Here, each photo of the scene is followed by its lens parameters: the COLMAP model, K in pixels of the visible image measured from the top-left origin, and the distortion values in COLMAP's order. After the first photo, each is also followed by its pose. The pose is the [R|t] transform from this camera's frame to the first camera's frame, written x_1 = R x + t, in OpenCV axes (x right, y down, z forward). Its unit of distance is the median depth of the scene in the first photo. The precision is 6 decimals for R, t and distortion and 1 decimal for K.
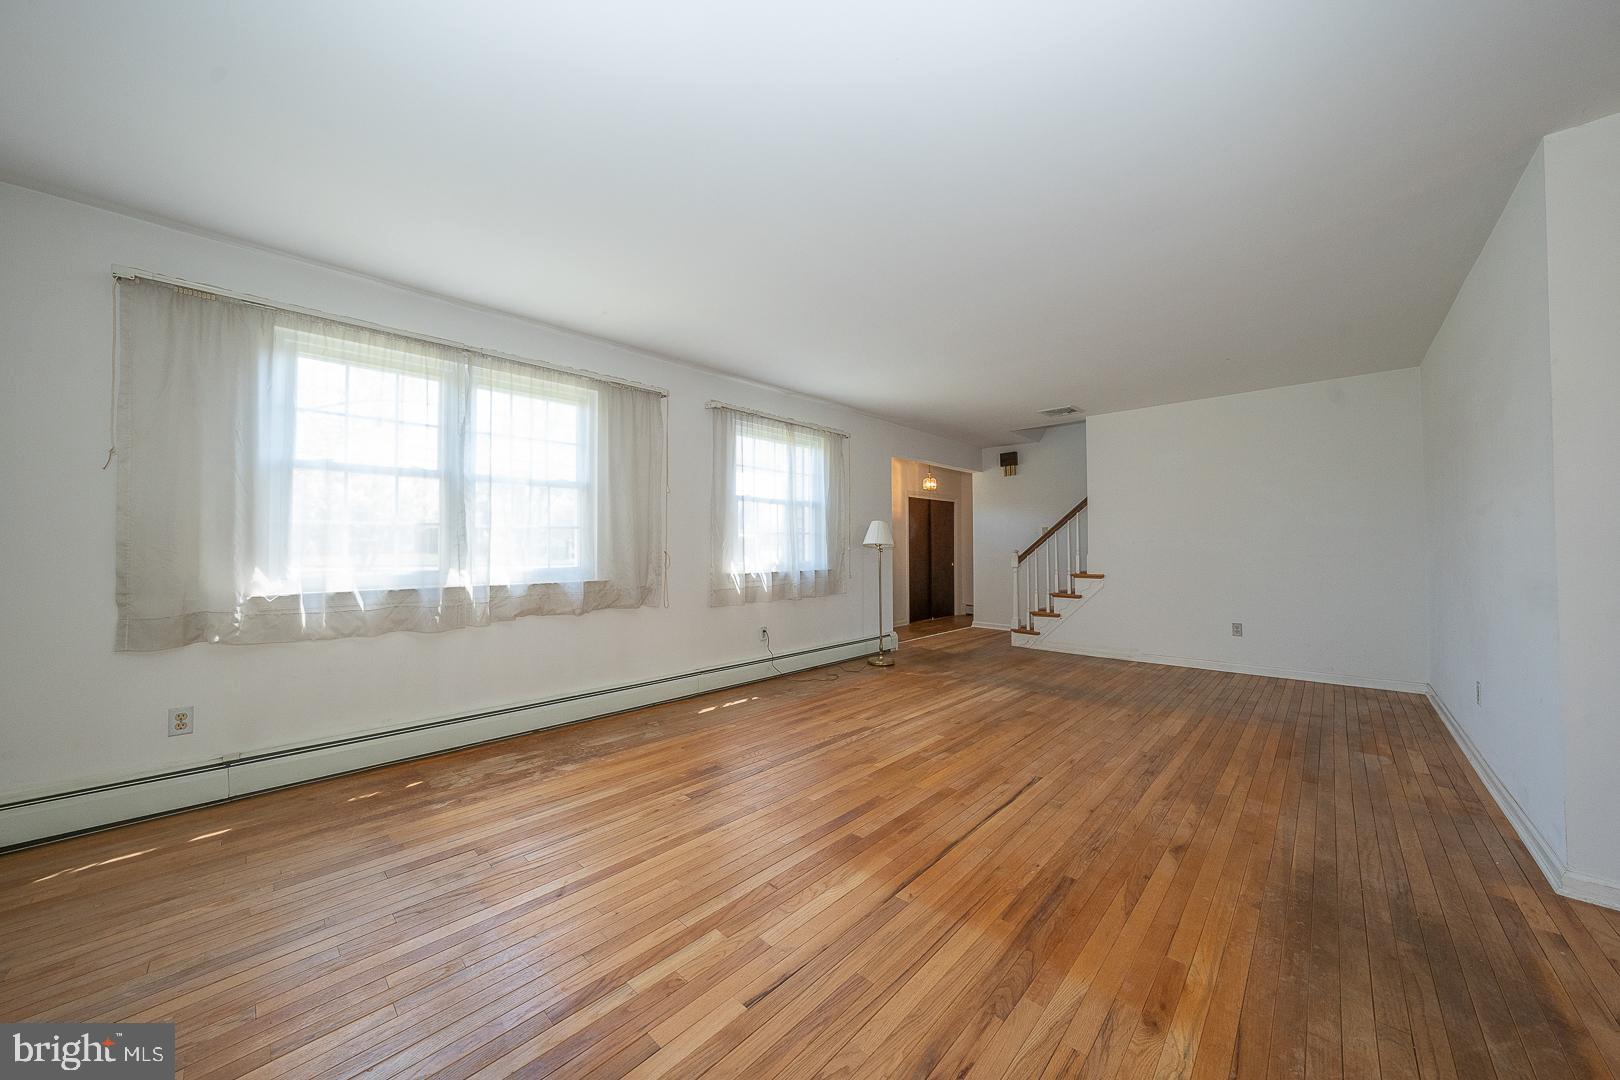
lens RADIAL K [[556.0, 0, 813.1], [0, 556.0, 534.3], [0, 0, 1]] dist [-0.012219, 0.000516]
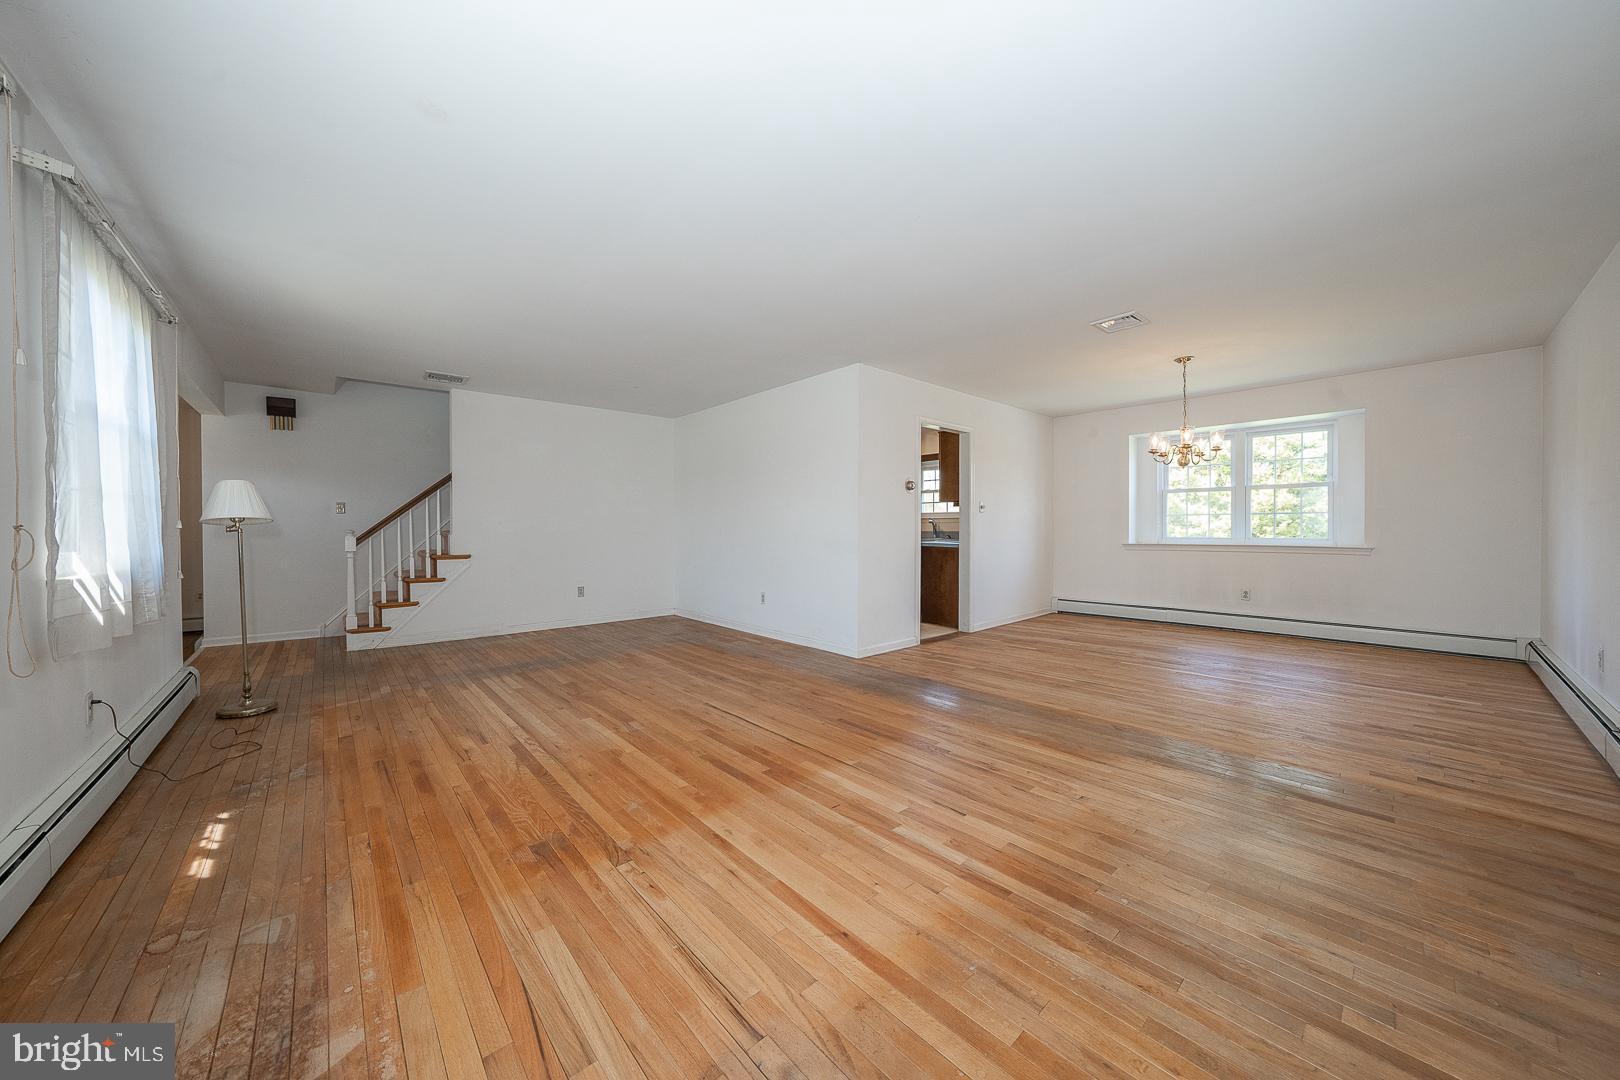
lens RADIAL K [[556.0, 0, 813.1], [0, 556.0, 534.3], [0, 0, 1]] dist [-0.012219, 0.000516]
pose [[0.085026, -0.004518, 0.996368, -0.739273], [-0.022406, 0.999728, 0.006445, 0.031902], [-0.996127, -0.022873, 0.084902, 0.572287]]
